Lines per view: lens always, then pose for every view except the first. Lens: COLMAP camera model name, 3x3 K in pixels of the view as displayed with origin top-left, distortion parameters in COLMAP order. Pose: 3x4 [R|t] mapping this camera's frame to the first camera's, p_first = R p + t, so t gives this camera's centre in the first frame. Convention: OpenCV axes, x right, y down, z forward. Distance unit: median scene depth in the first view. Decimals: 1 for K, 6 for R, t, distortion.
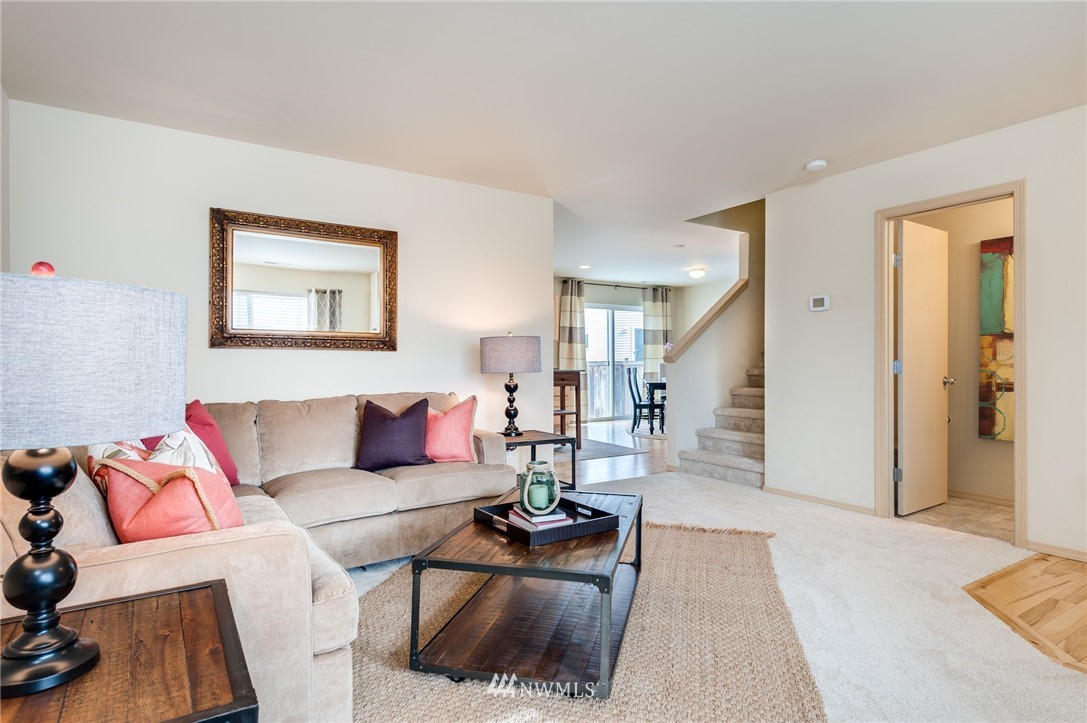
lens RADIAL K [[572.5, 0, 549.4], [0, 572.5, 359.8], [0, 0, 1]] dist [0.030854, 0.000041]
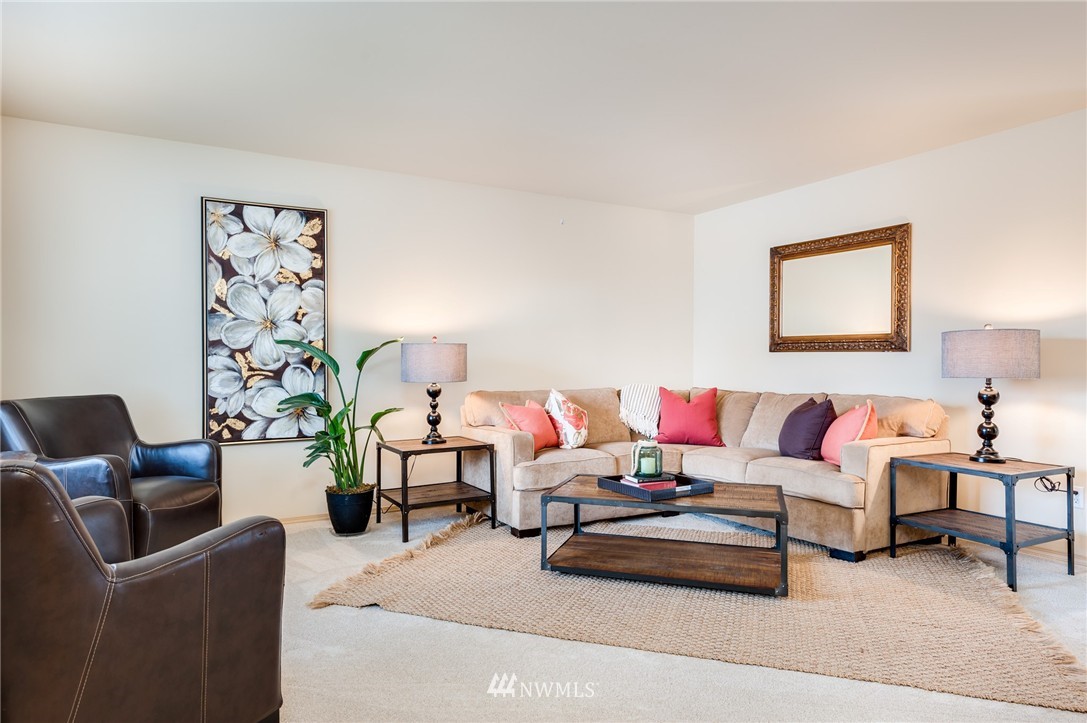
lens RADIAL K [[659.0, 0, 541.5], [0, 659.0, 361.7], [0, 0, 1]] dist [0.014129, -0.014891]
pose [[-0.051104, 0.000160, -0.998693, 0.835460], [0.003581, 0.999994, -0.000023, -0.001176], [0.998687, -0.003577, -0.051104, 0.461545]]
